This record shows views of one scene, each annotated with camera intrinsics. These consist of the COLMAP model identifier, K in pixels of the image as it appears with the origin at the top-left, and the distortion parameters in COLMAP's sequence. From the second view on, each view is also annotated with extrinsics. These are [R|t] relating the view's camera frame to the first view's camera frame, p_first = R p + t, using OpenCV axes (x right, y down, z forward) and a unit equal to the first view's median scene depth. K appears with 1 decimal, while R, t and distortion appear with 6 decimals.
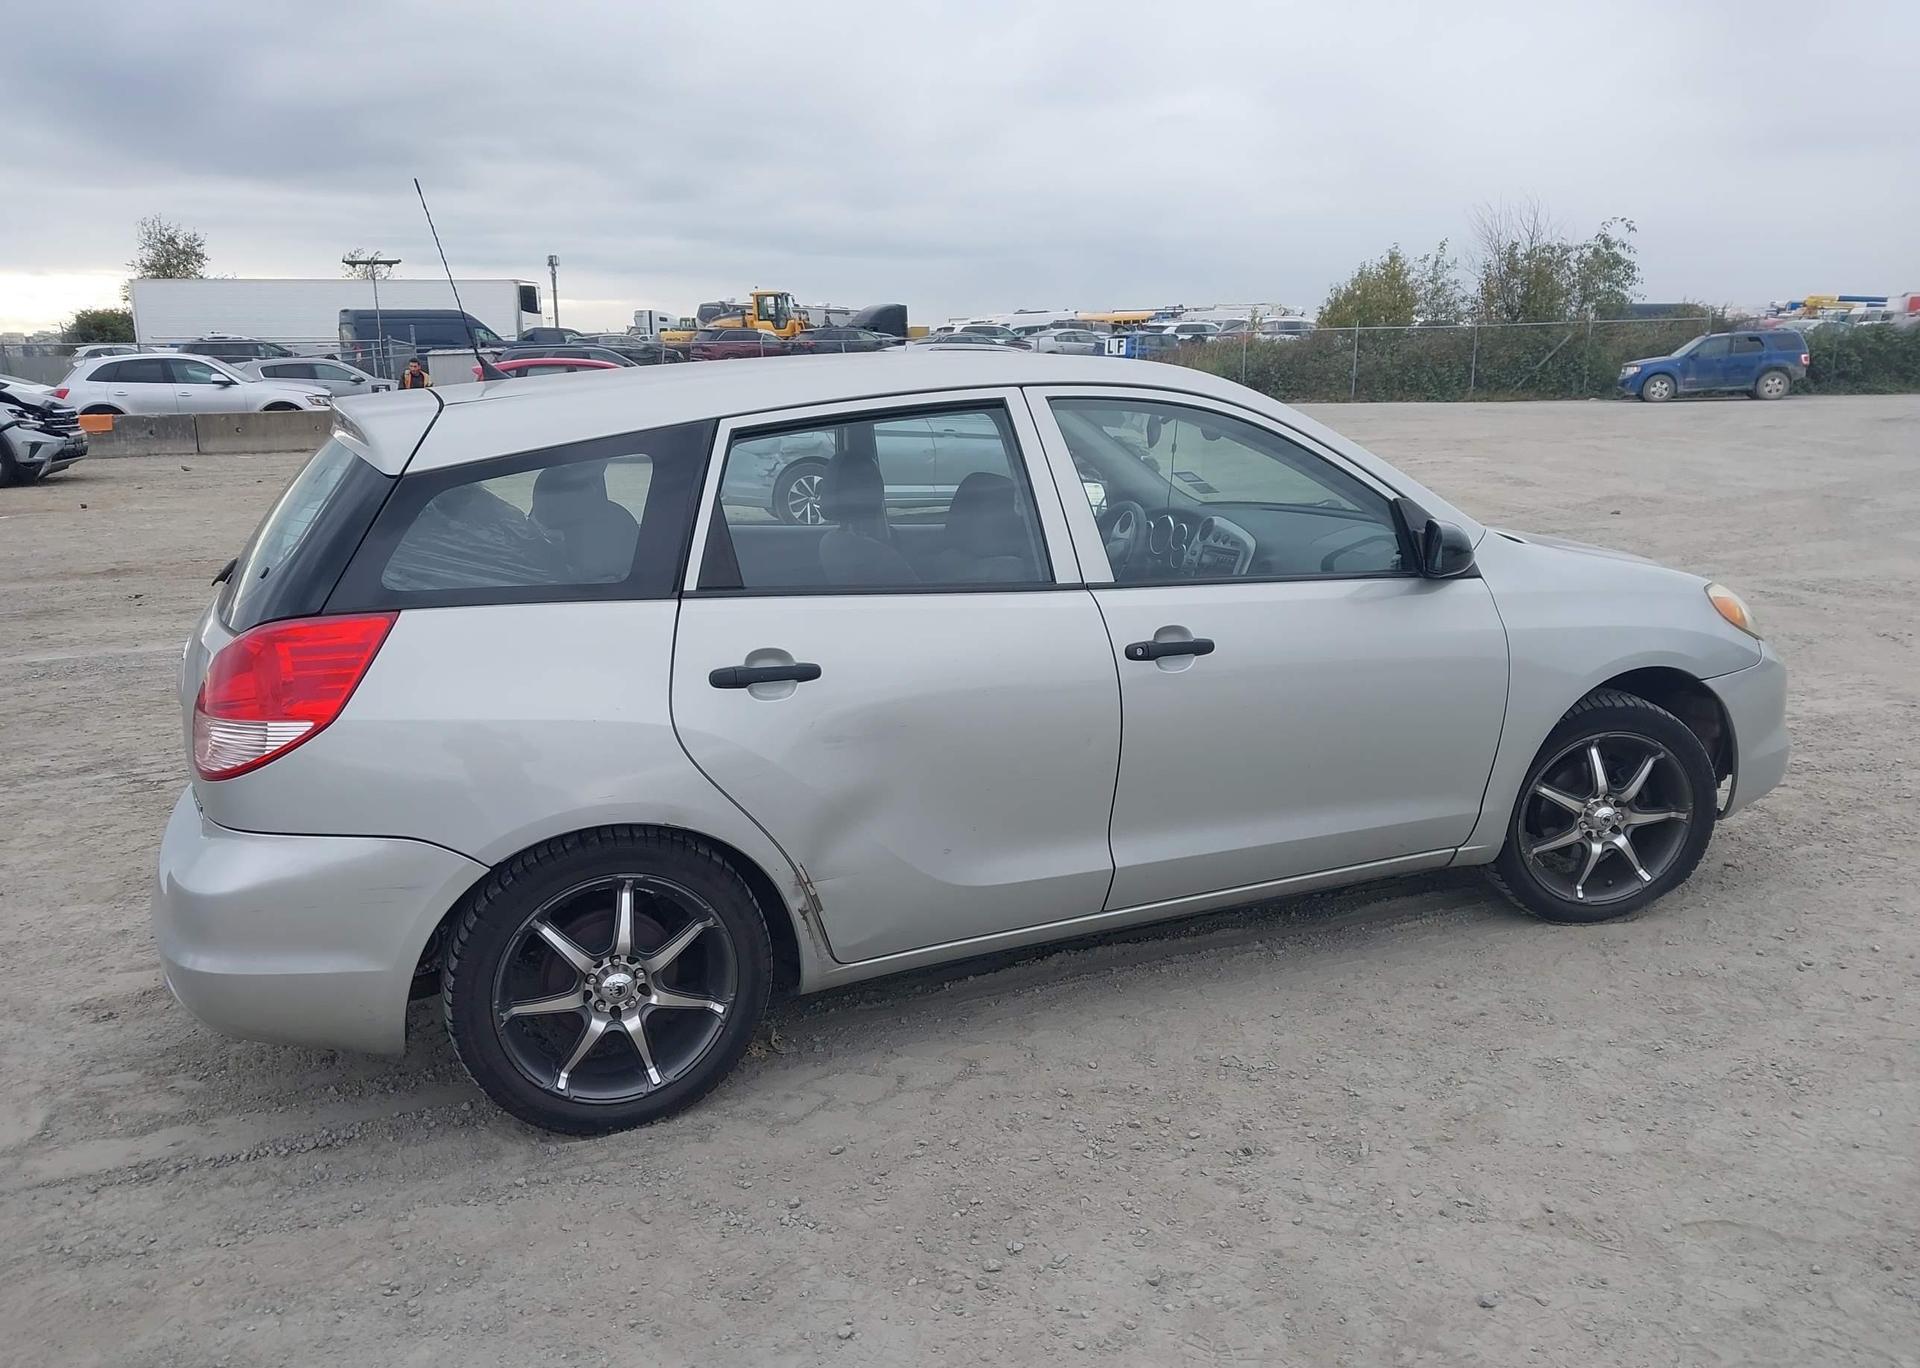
lens RADIAL K [[1547.5, 0, 982.5], [0, 1547.5, 702.2], [0, 0, 1]] dist [0.038623, -0.056289]
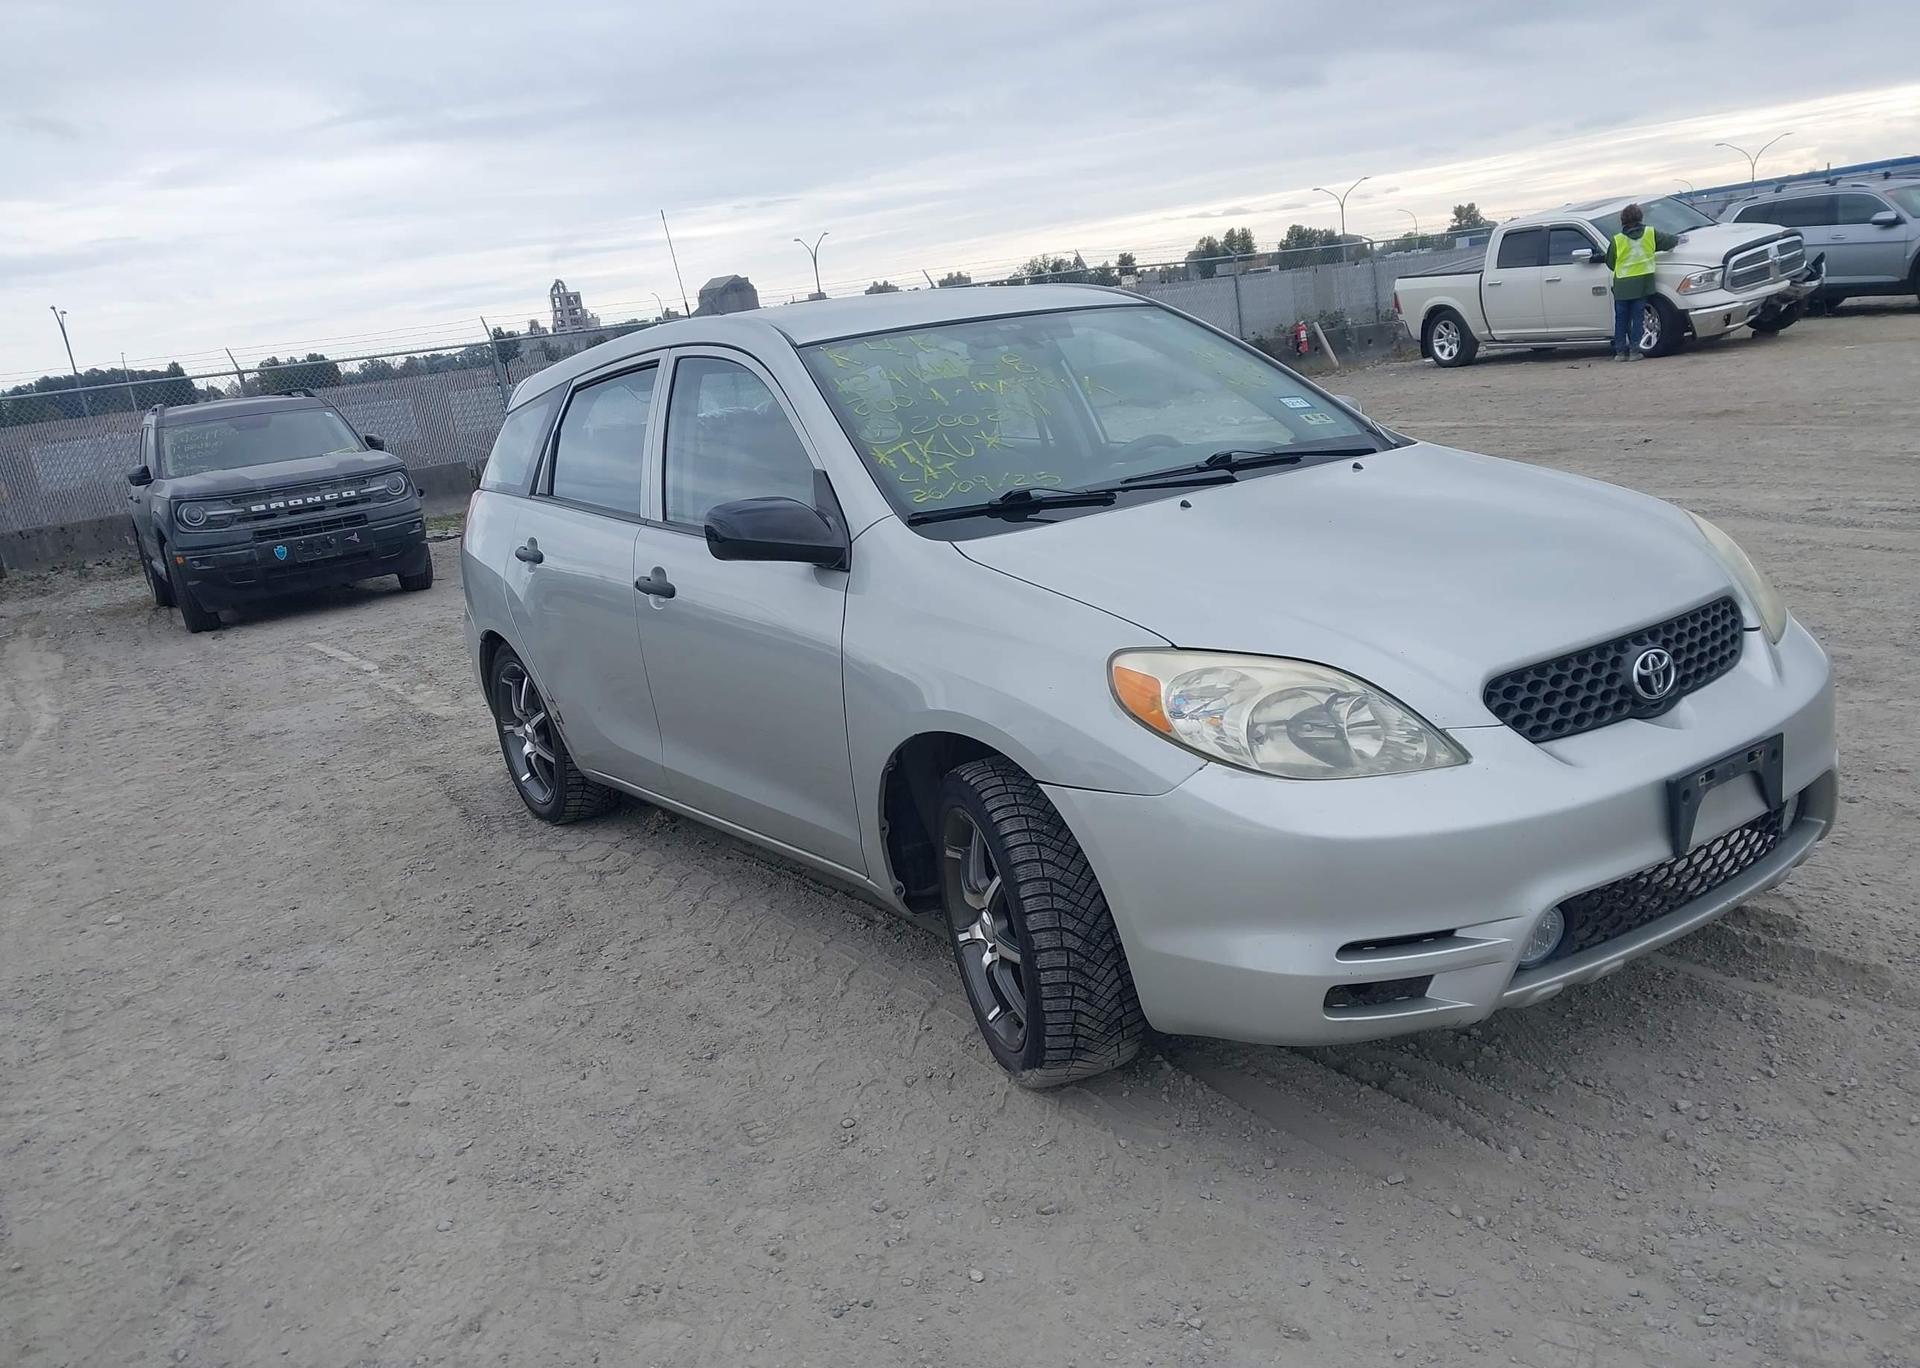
lens RADIAL K [[1547.5, 0, 964.8], [0, 1547.5, 690.9], [0, 0, 1]] dist [0.038623, -0.056289]
pose [[0.192551, 0.220086, -0.956288, 1.171221], [-0.099654, 0.973871, 0.204067, -0.198147], [0.976214, 0.056005, 0.209453, 0.914217]]
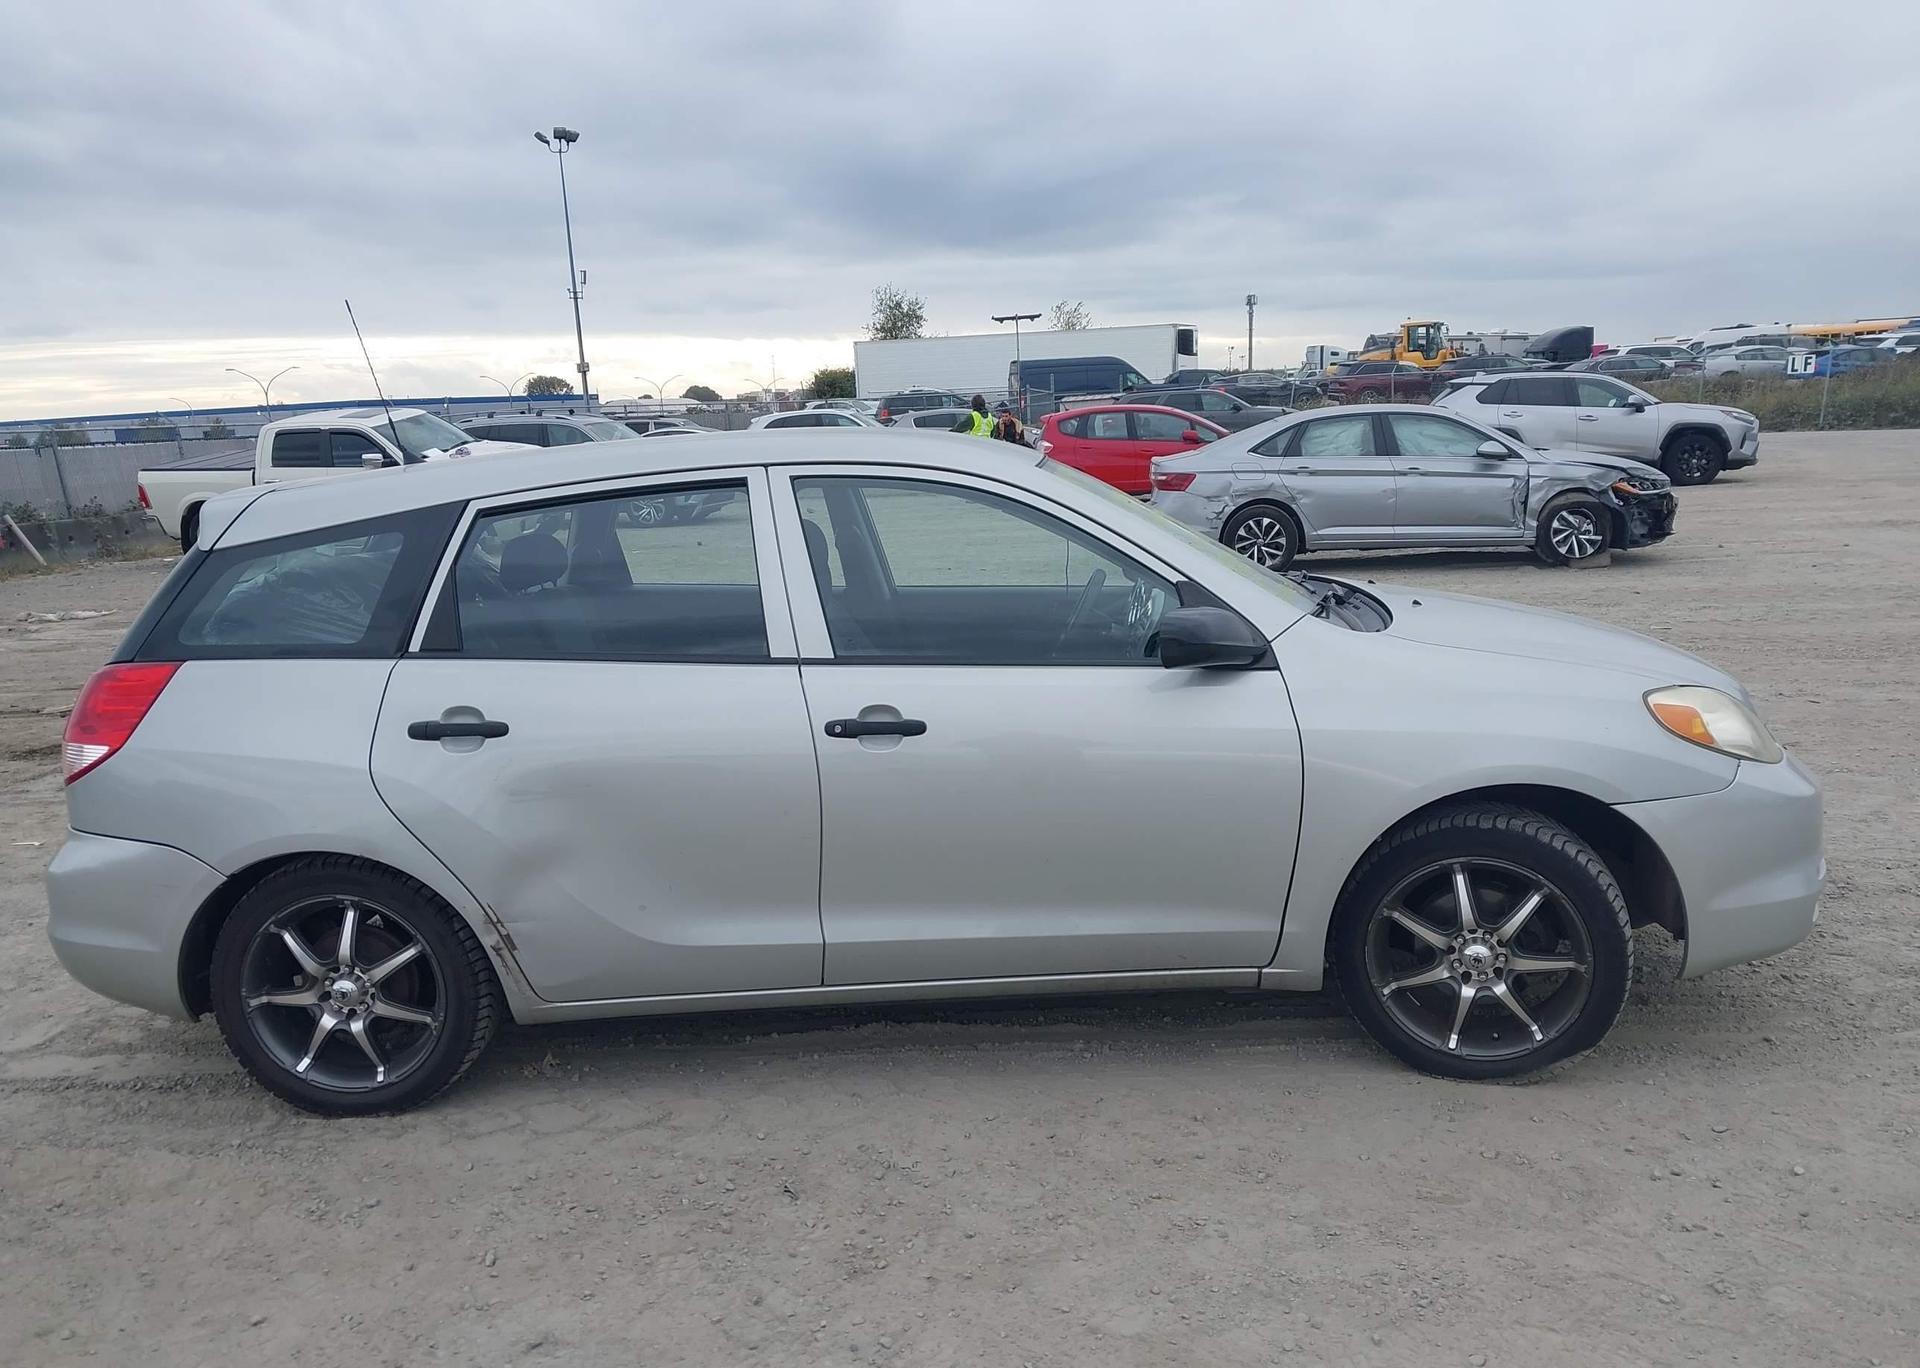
lens RADIAL K [[1547.5, 0, 960.2], [0, 1547.5, 678.6], [0, 0, 1]] dist [0.038623, -0.056289]
pose [[0.899321, 0.048807, -0.434556, 0.555653], [-0.064007, 0.997741, -0.020404, -0.045620], [0.432578, 0.046164, 0.900414, 0.120443]]
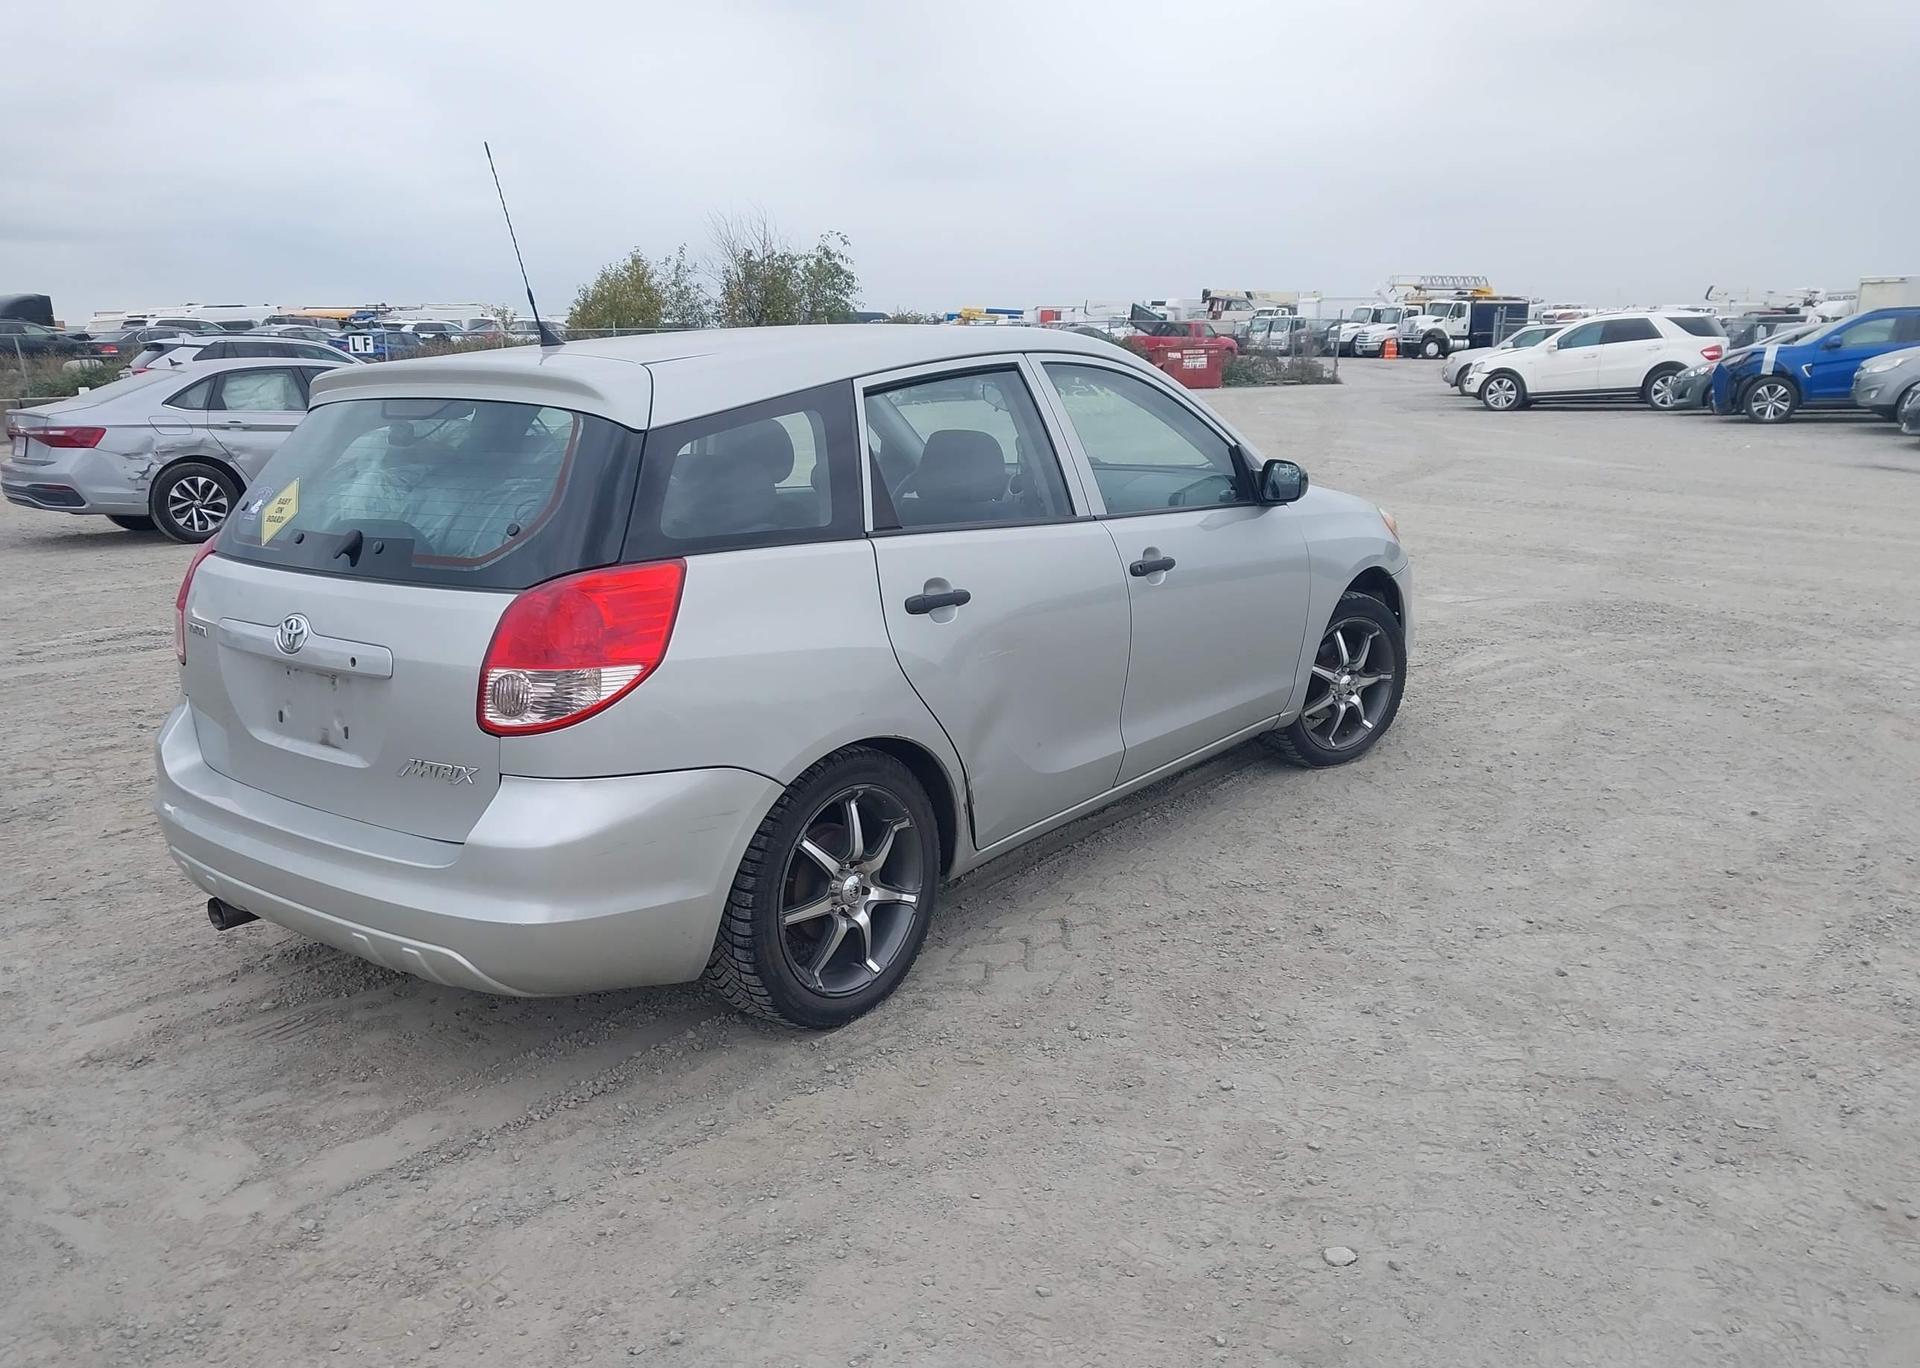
lens RADIAL K [[1547.5, 0, 983.5], [0, 1547.5, 704.7], [0, 0, 1]] dist [0.038623, -0.056289]
pose [[0.870001, -0.104108, 0.481933, -0.560171], [0.104453, 0.994185, 0.026203, 0.027307], [-0.481859, 0.027543, 0.875816, -0.016190]]
